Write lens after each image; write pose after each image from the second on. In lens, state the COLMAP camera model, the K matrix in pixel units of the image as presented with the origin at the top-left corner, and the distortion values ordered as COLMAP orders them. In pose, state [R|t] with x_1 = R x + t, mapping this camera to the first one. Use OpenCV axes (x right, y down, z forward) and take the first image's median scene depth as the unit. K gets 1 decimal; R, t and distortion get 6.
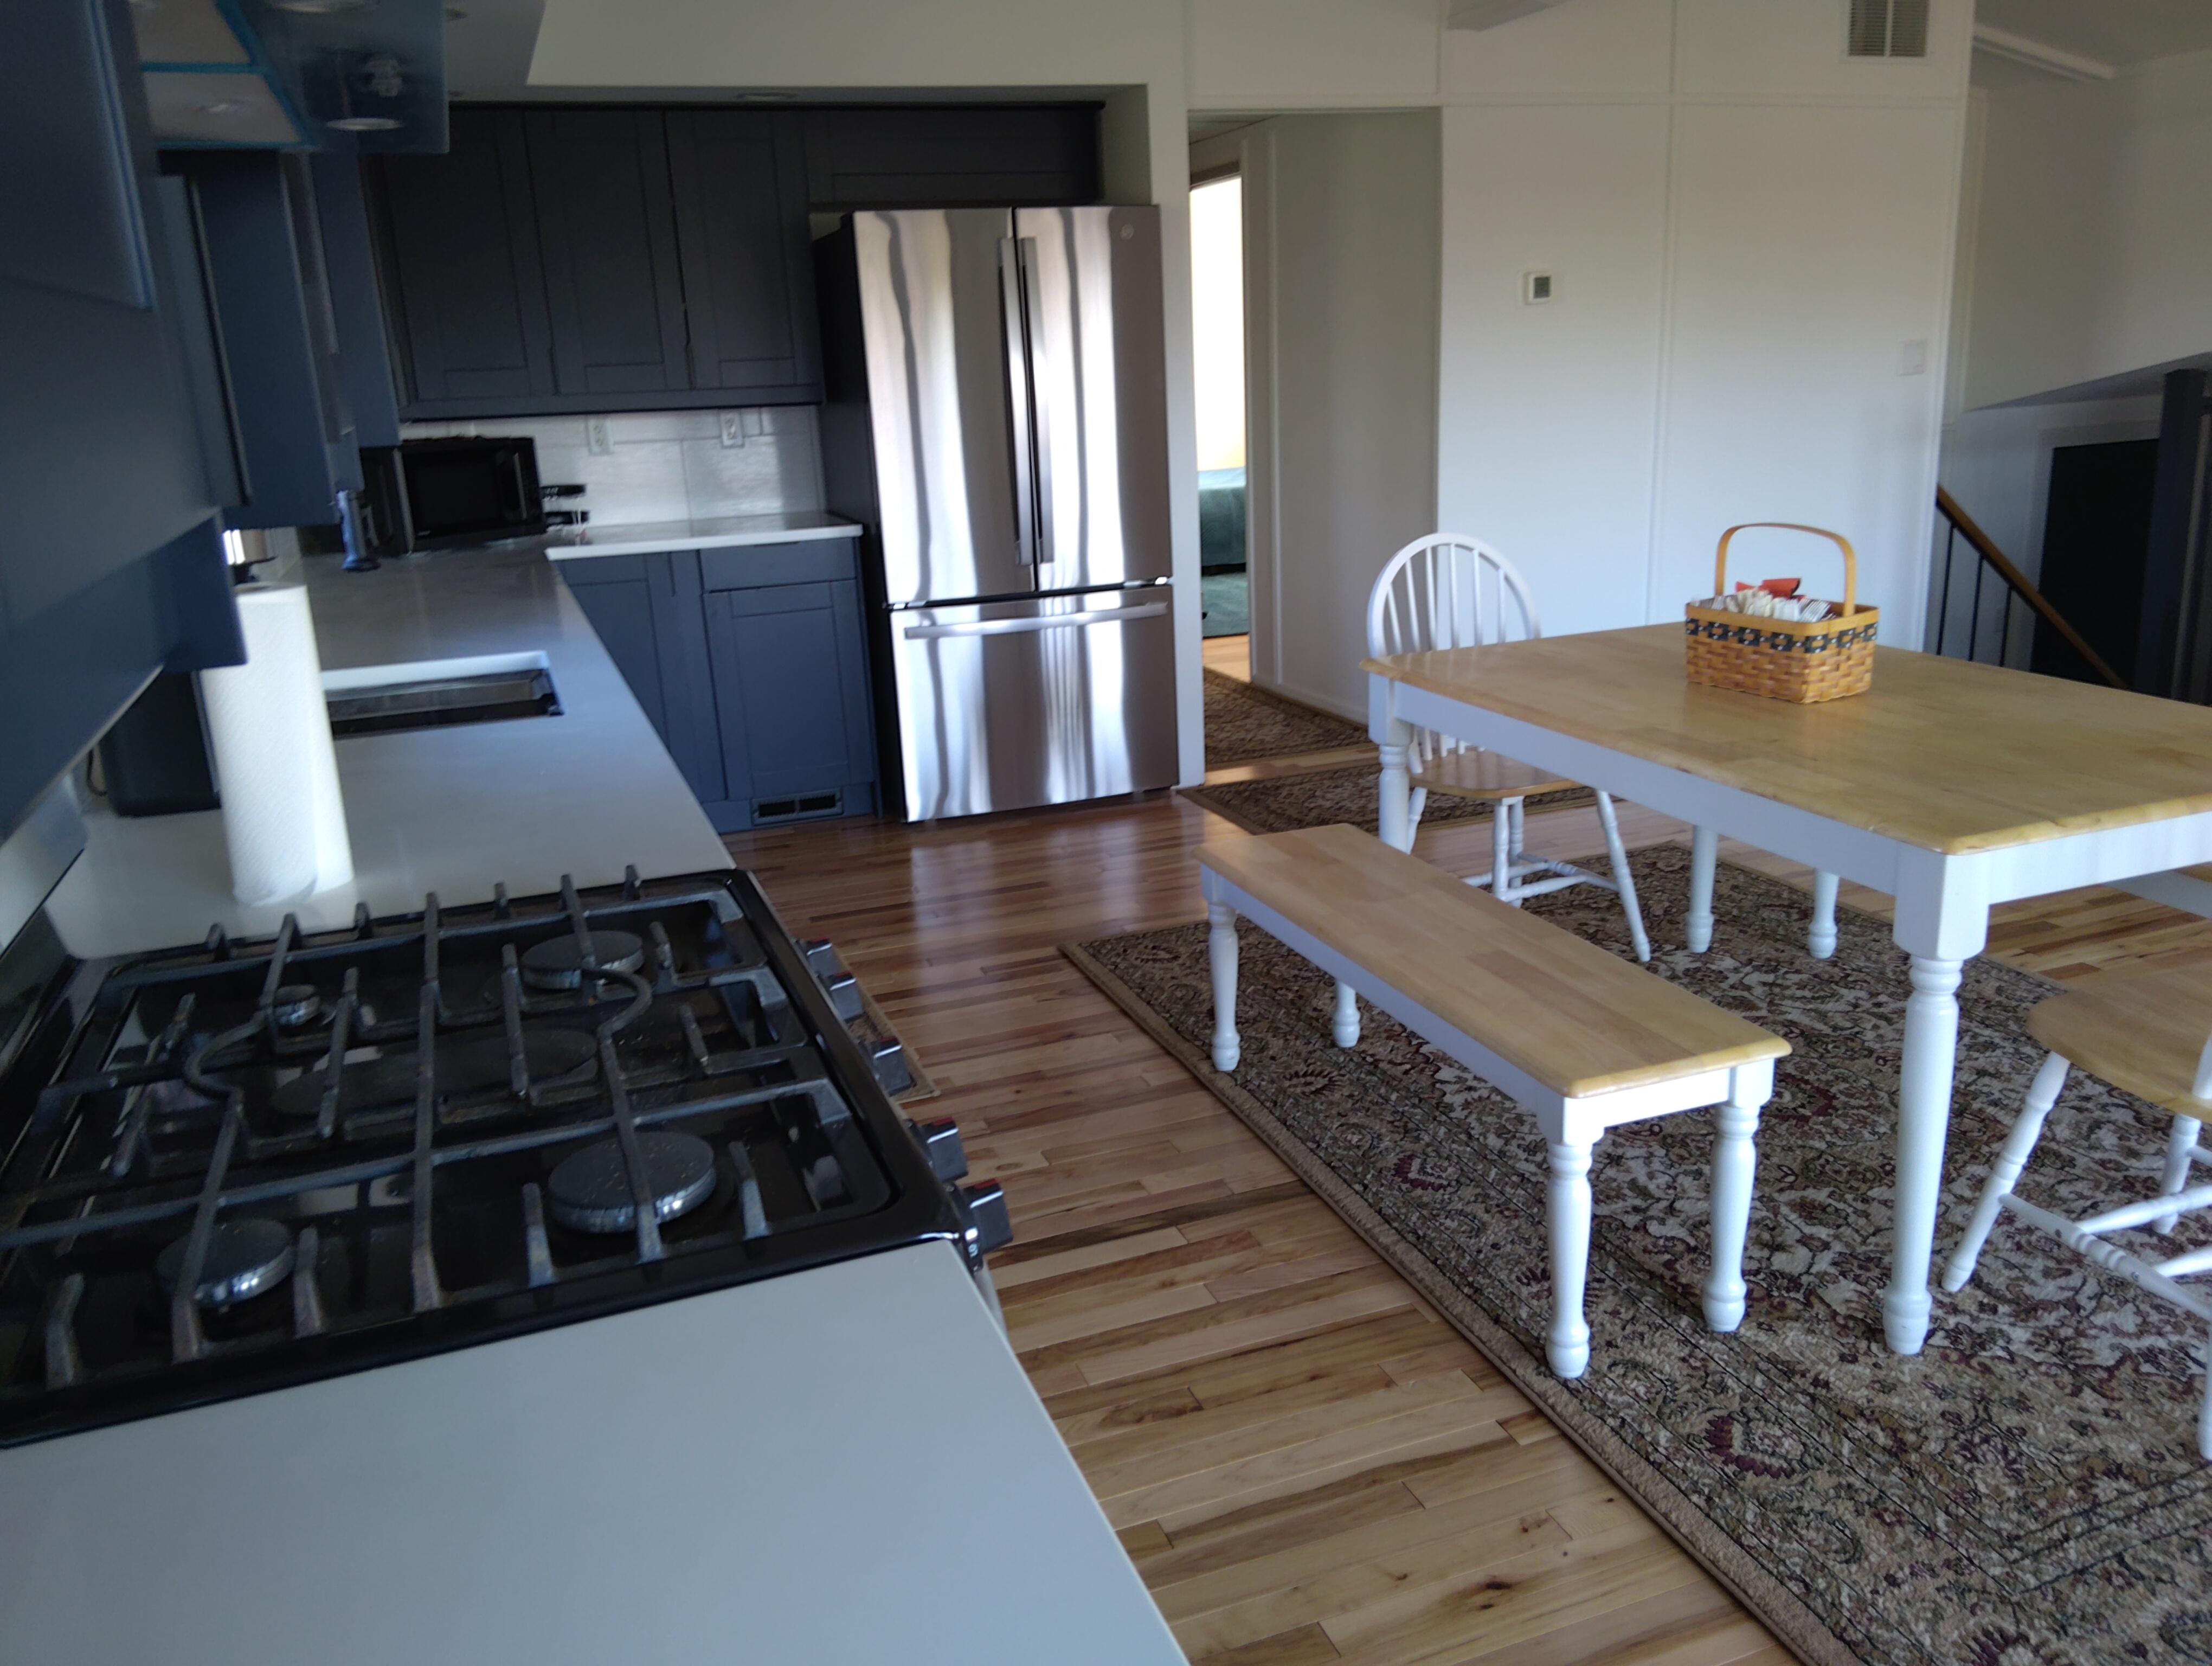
lens RADIAL K [[1650.7, 0, 1097.6], [0, 1650.7, 827.8], [0, 0, 1]] dist [0.121914, -0.200216]
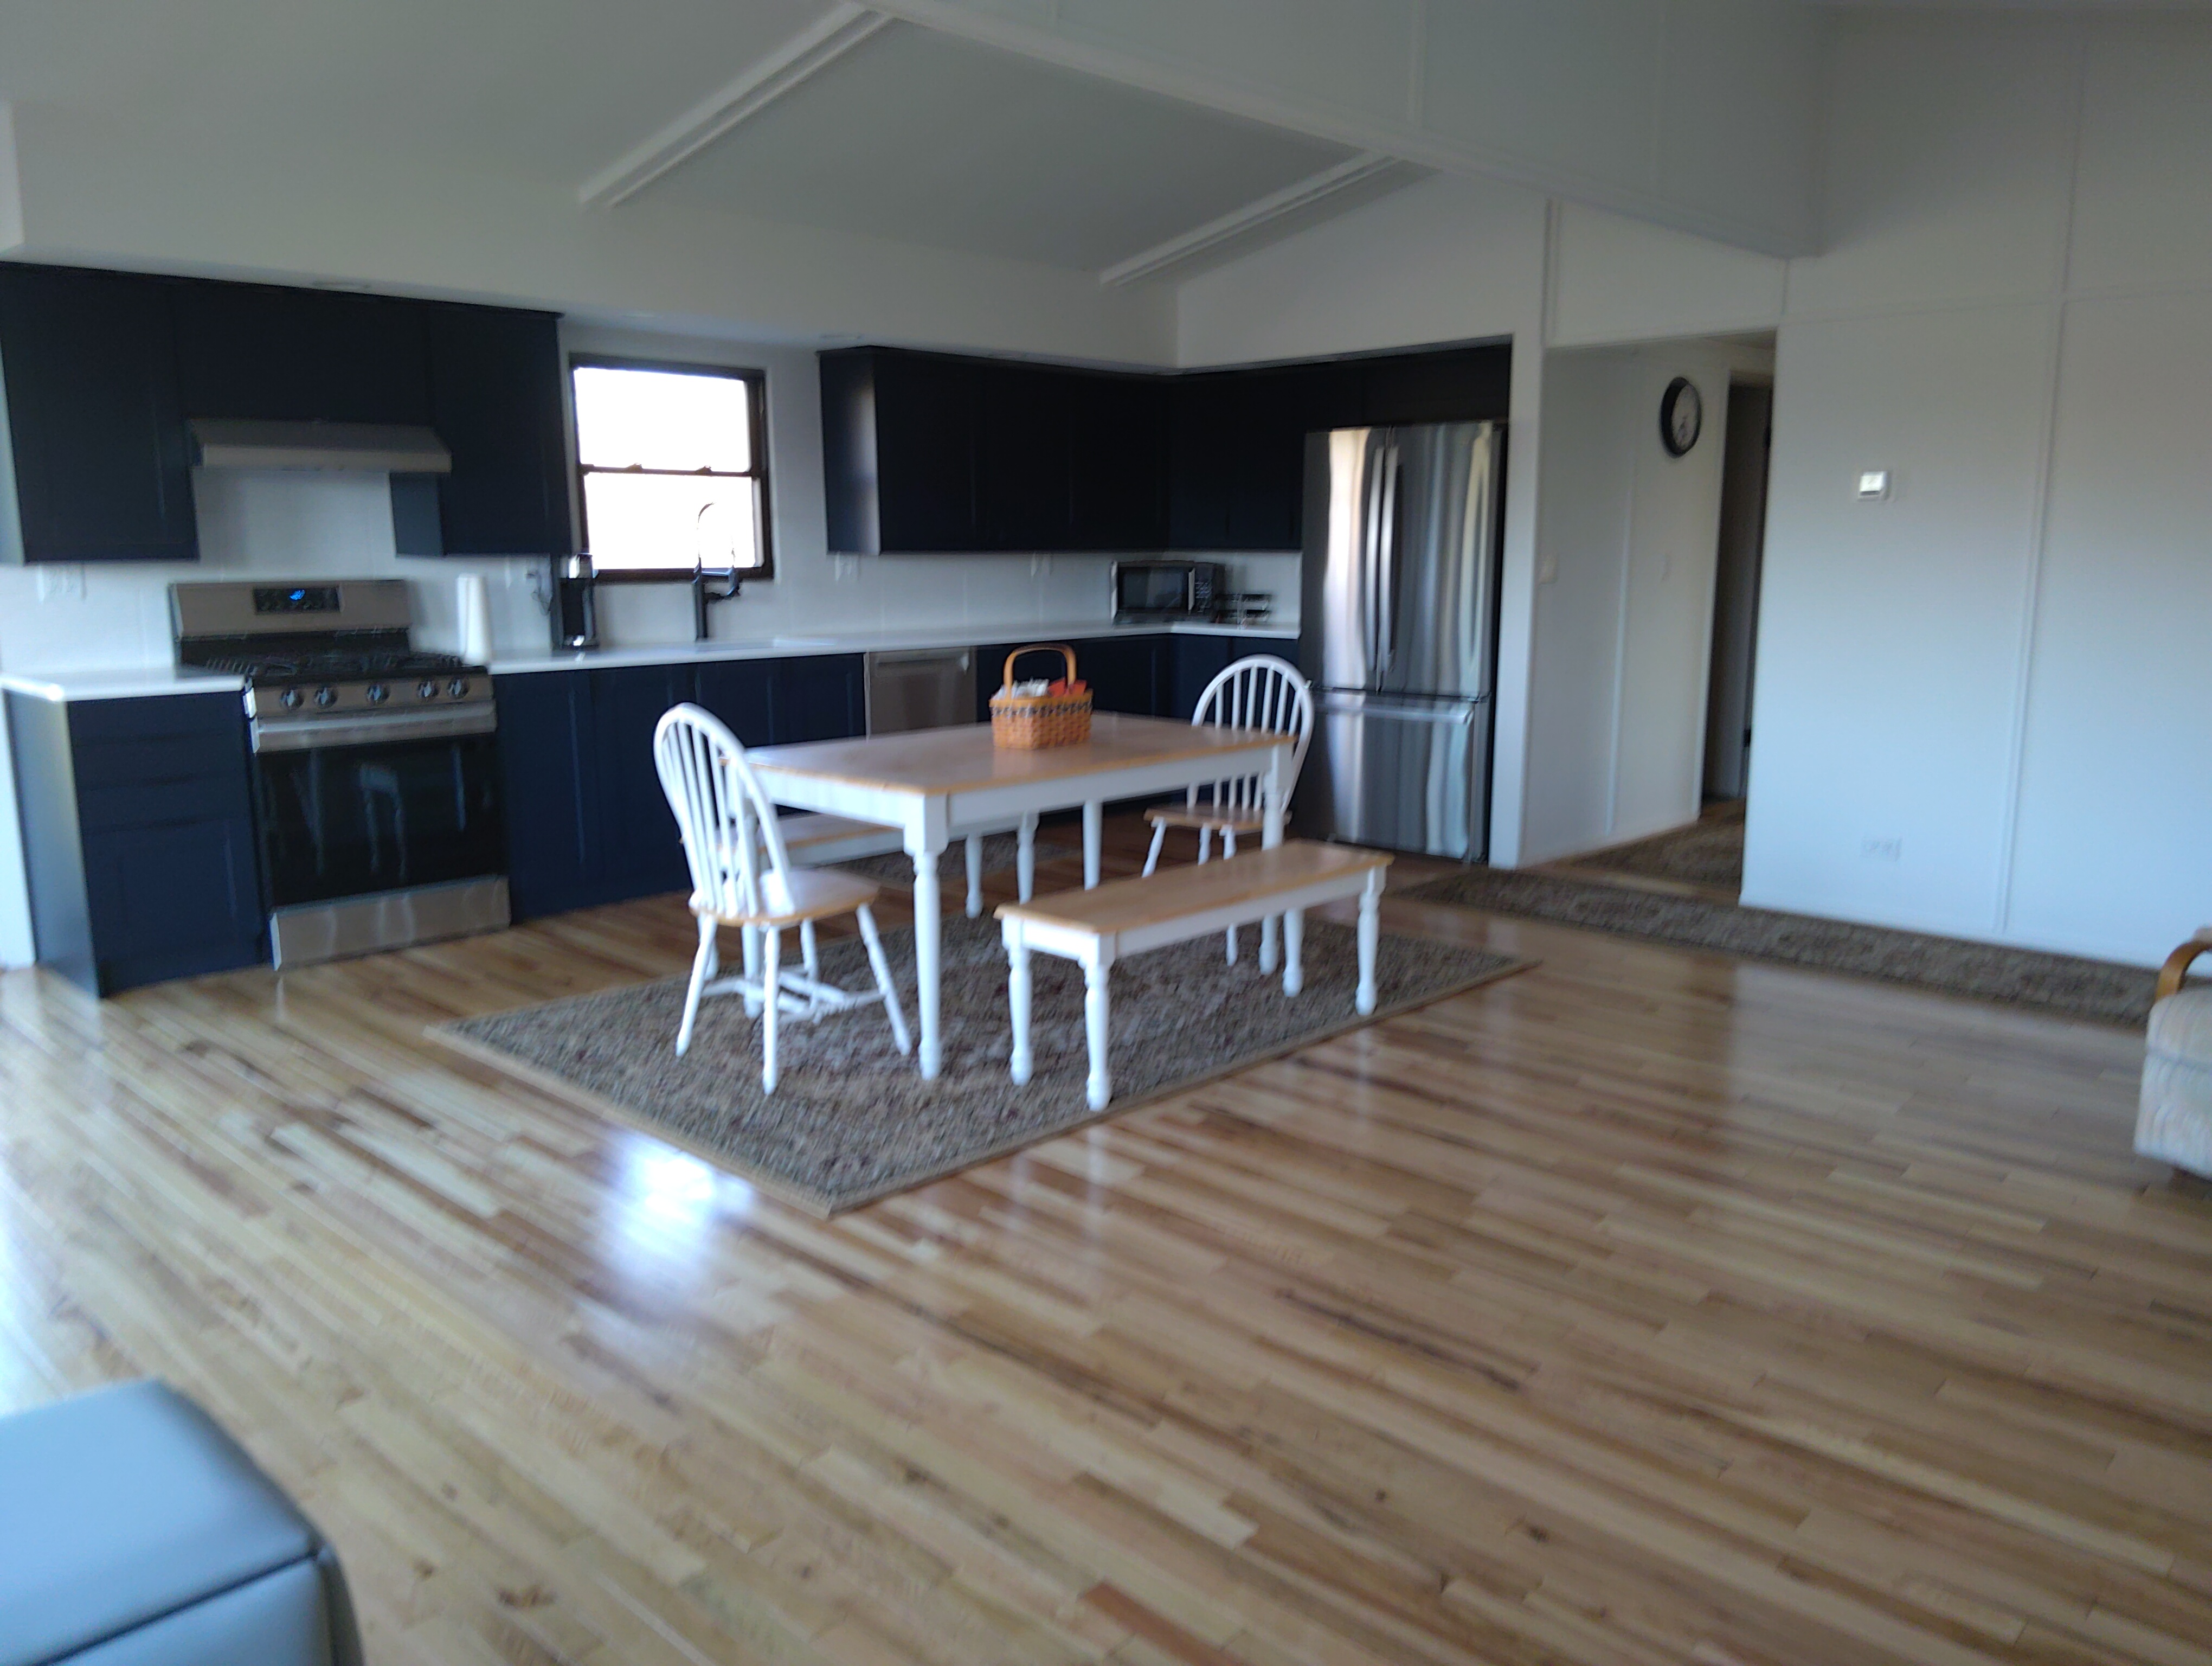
lens RADIAL K [[1650.7, 0, 1097.6], [0, 1650.7, 827.8], [0, 0, 1]] dist [0.121914, -0.200216]
pose [[0.436390, 0.210066, -0.874892, 1.149569], [-0.267967, 0.958583, 0.096501, -0.101354], [0.858928, 0.192331, 0.474607, 0.138372]]
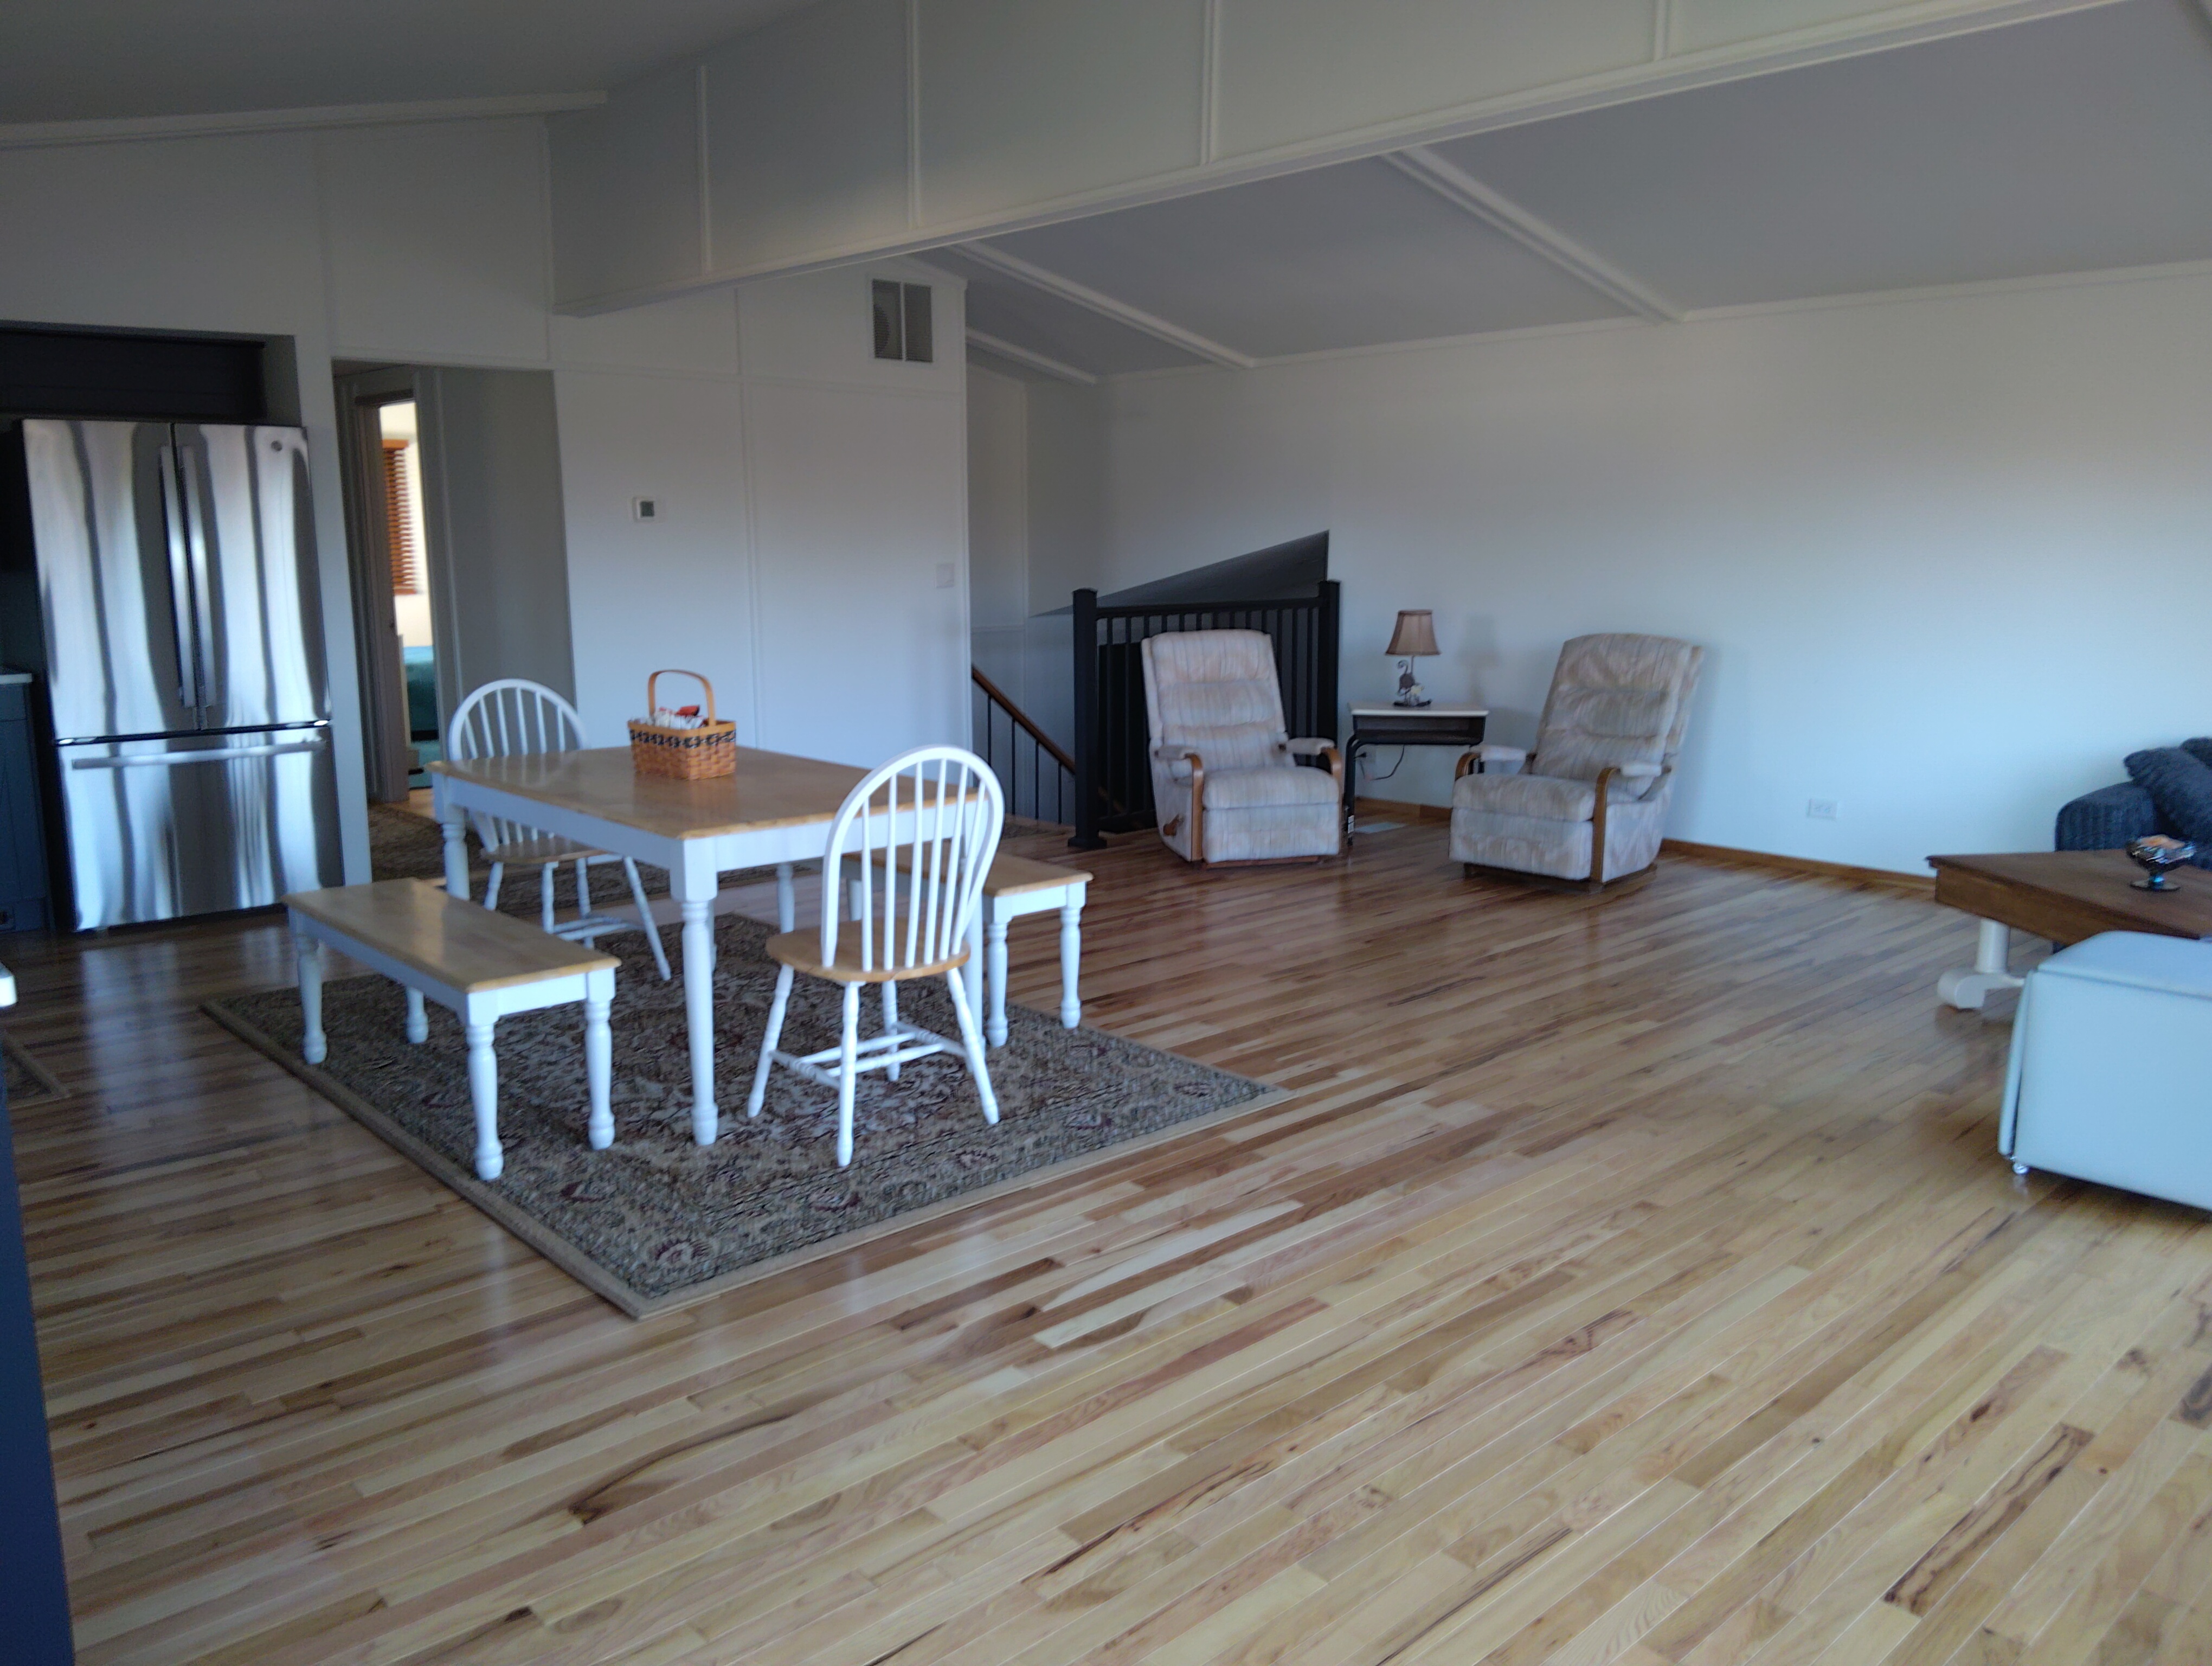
lens RADIAL K [[1616.5, 0, 1123.8], [0, 1616.5, 854.2], [0, 0, 1]] dist [0.072920, -0.002190]
pose [[0.924433, -0.019474, 0.380847, 0.124755], [0.053984, 0.995320, -0.080144, 0.087055], [-0.377504, 0.094647, 0.921158, -0.357030]]
